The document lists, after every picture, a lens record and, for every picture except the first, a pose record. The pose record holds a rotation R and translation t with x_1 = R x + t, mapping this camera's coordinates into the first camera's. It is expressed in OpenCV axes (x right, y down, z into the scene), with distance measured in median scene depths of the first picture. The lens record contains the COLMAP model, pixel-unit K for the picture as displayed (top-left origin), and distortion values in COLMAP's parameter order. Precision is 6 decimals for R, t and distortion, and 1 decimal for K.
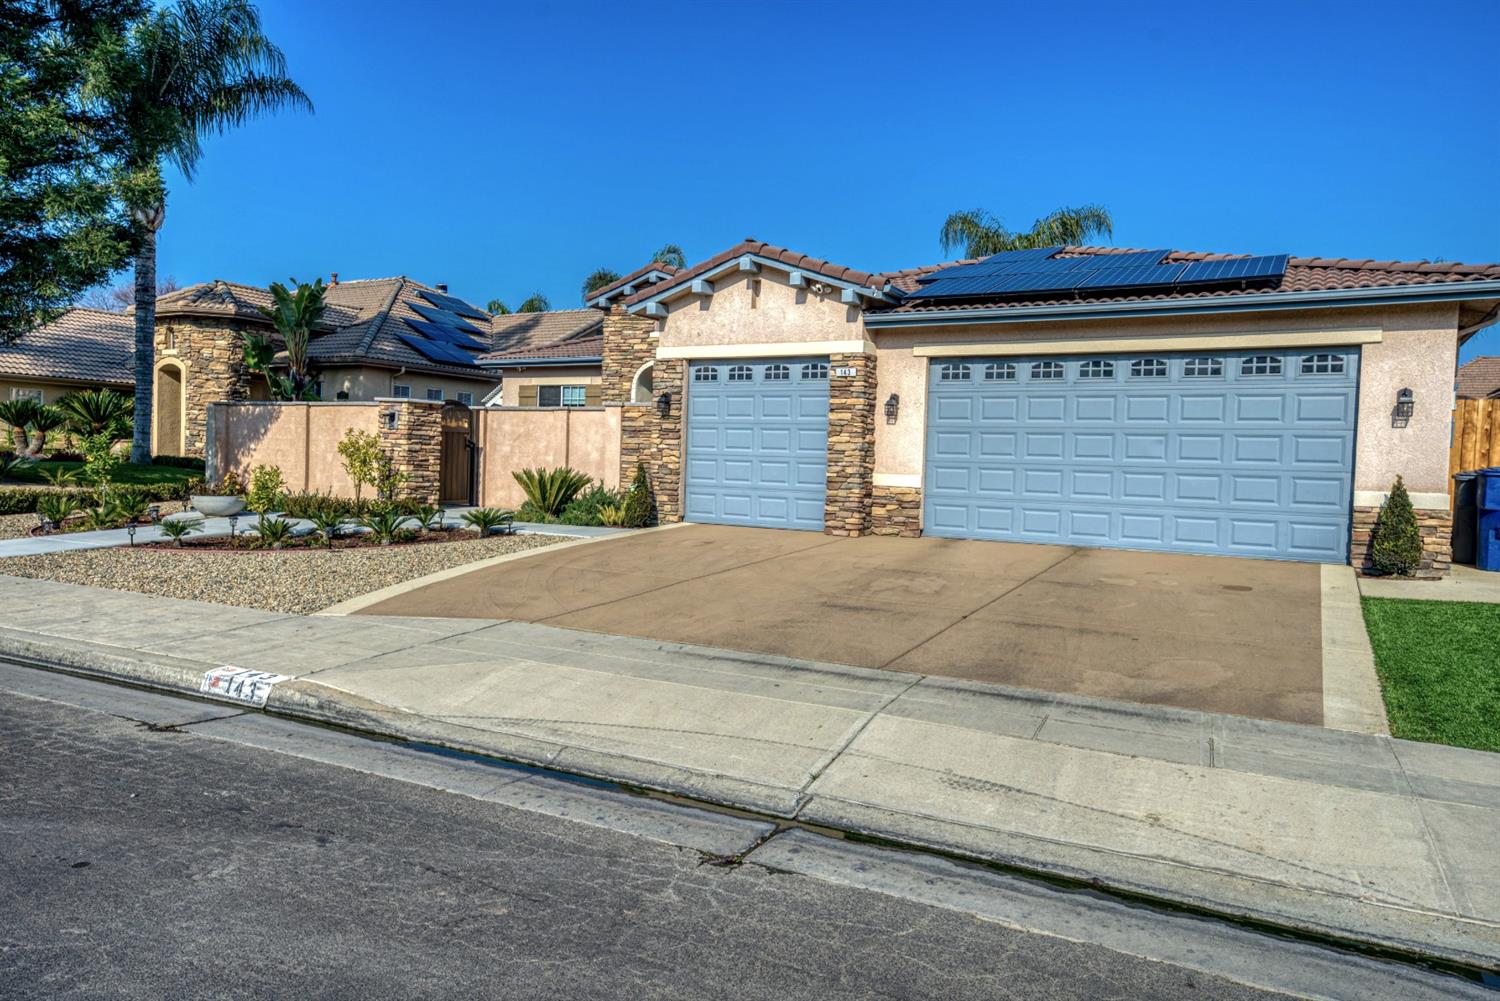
lens RADIAL K [[977.9, 0, 744.3], [0, 977.9, 494.4], [0, 0, 1]] dist [0.022792, 0.000082]
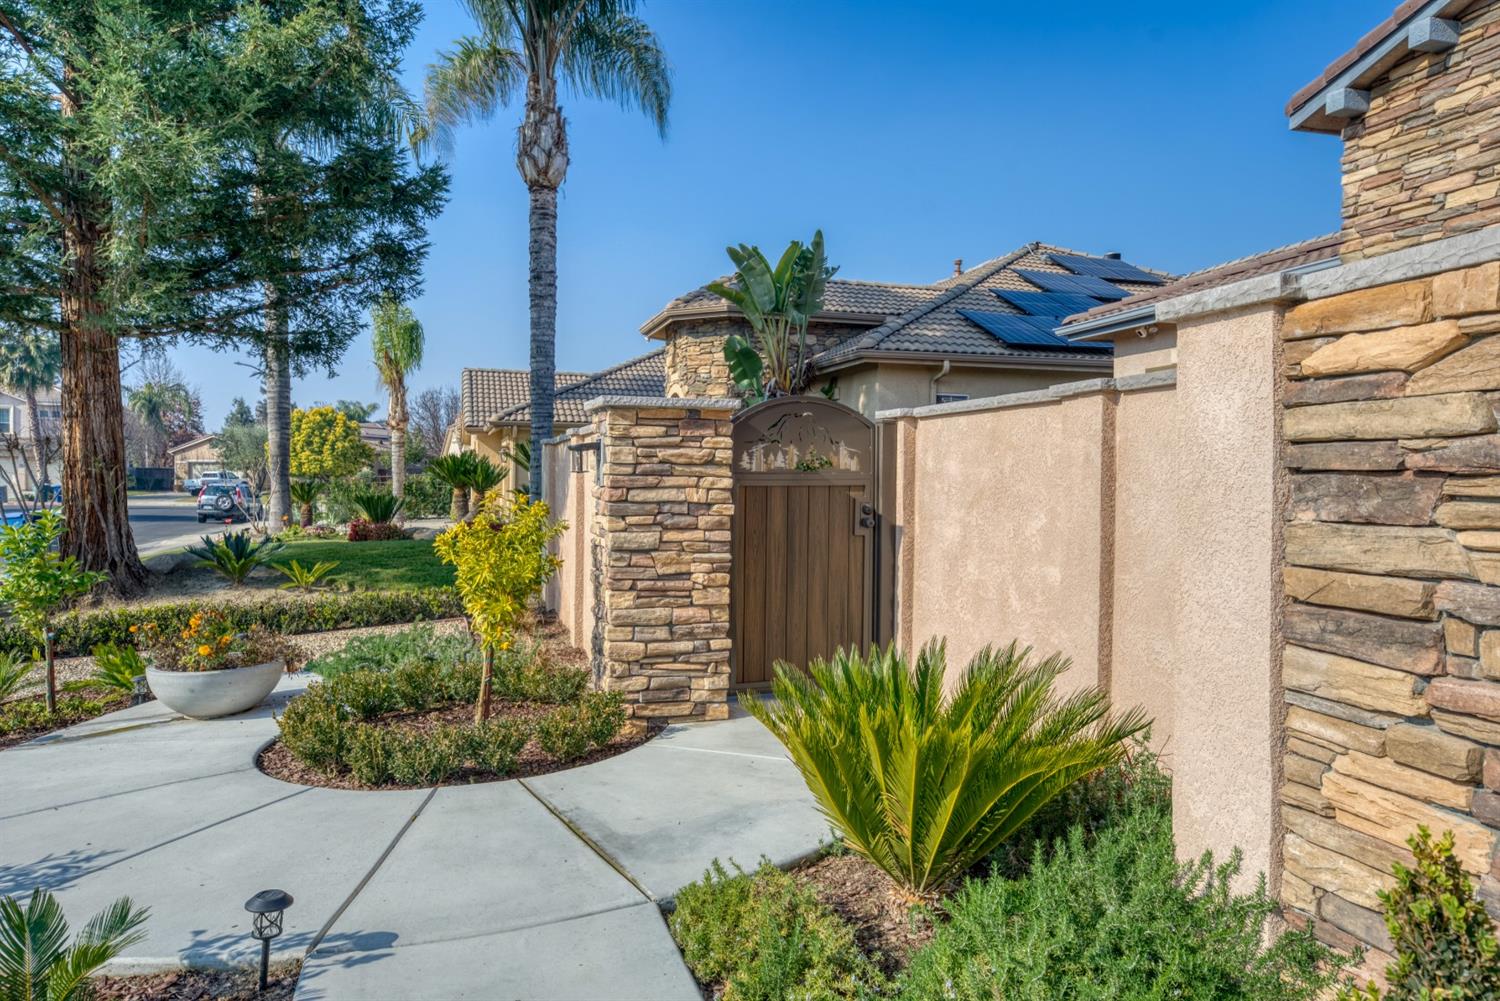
lens RADIAL K [[977.9, 0, 744.3], [0, 977.9, 494.4], [0, 0, 1]] dist [0.022792, 0.000082]
pose [[0.732424, -0.017268, -0.680629, -0.076320], [-0.006145, 0.999470, -0.031970, -0.051097], [0.680821, 0.027599, 0.731930, 0.753891]]
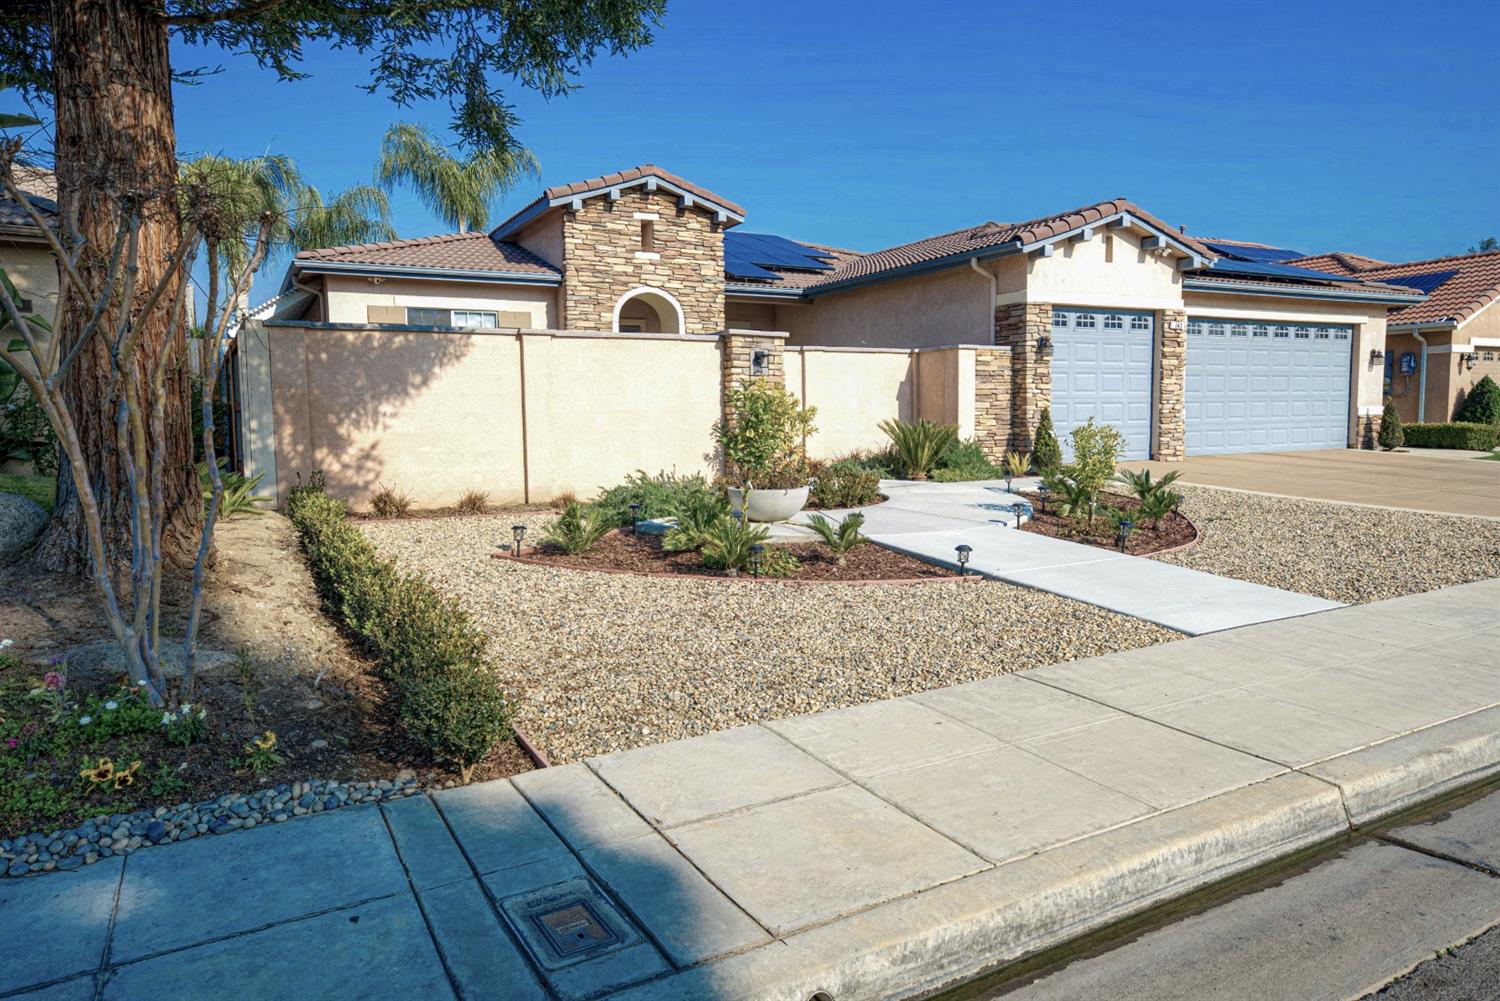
lens RADIAL K [[977.9, 0, 744.3], [0, 977.9, 494.4], [0, 0, 1]] dist [0.022792, 0.000082]
pose [[0.529236, -0.108225, 0.841544, -0.935815], [0.055441, 0.994123, 0.092981, -0.046036], [-0.846662, -0.002553, 0.532125, 0.616735]]
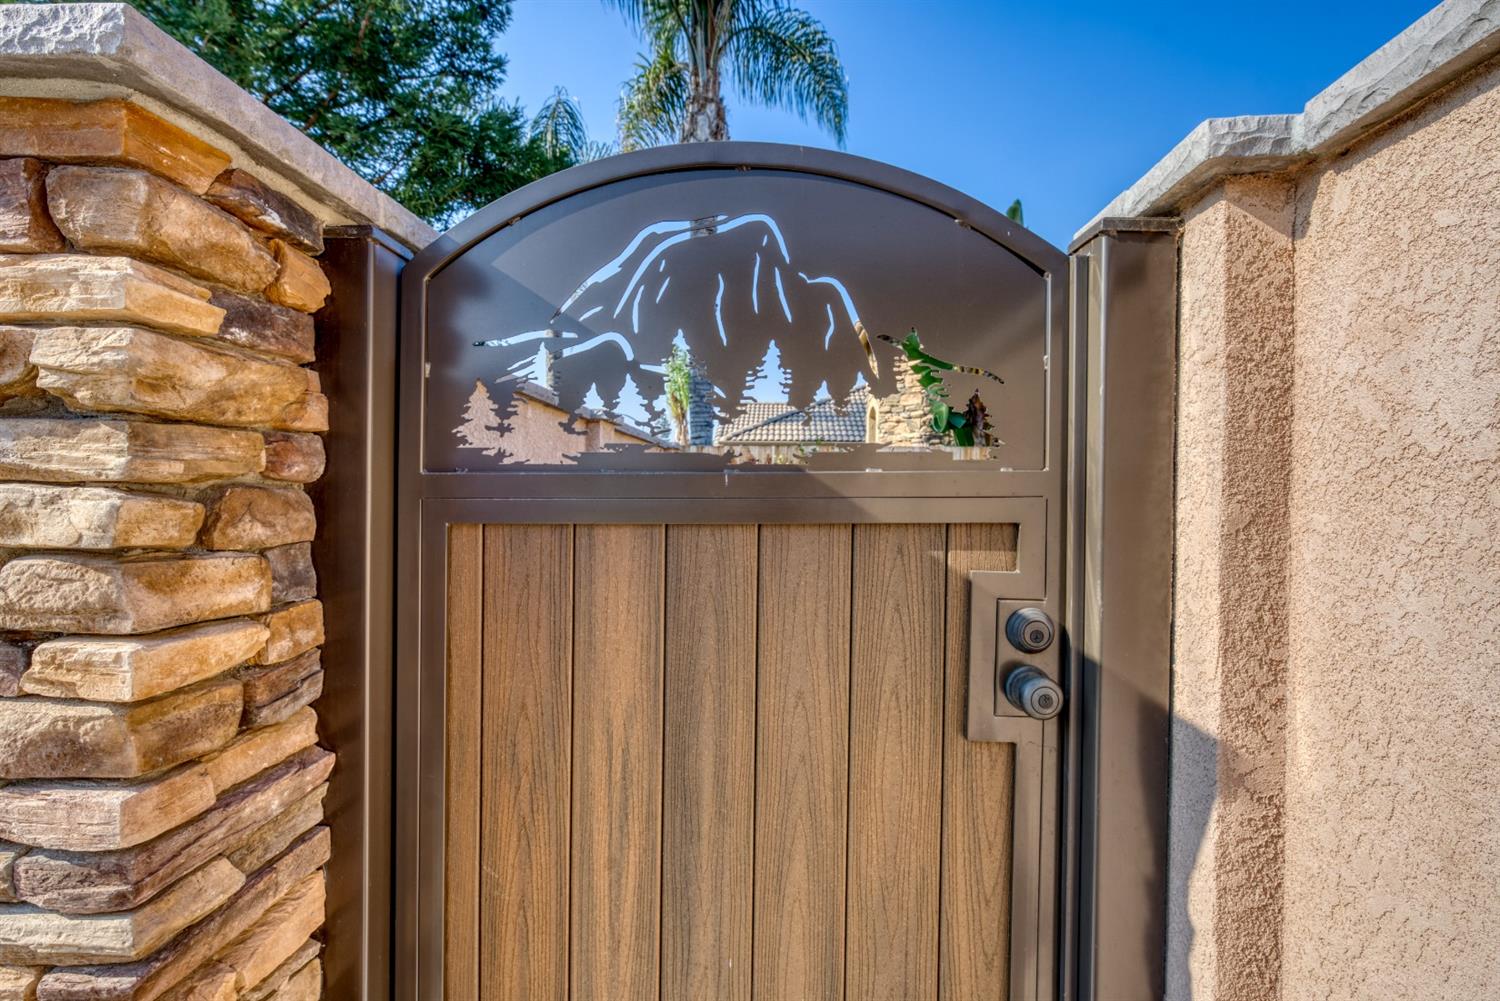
lens RADIAL K [[687.6, 0, 750.0], [0, 687.6, 500.5], [0, 0, 1]] dist [-0.002481, -0.000331]
pose [[0.471667, -0.016453, -0.881623, -0.256849], [-0.021622, 0.999309, -0.030217, -0.066571], [0.881512, 0.033315, 0.470985, 1.012345]]
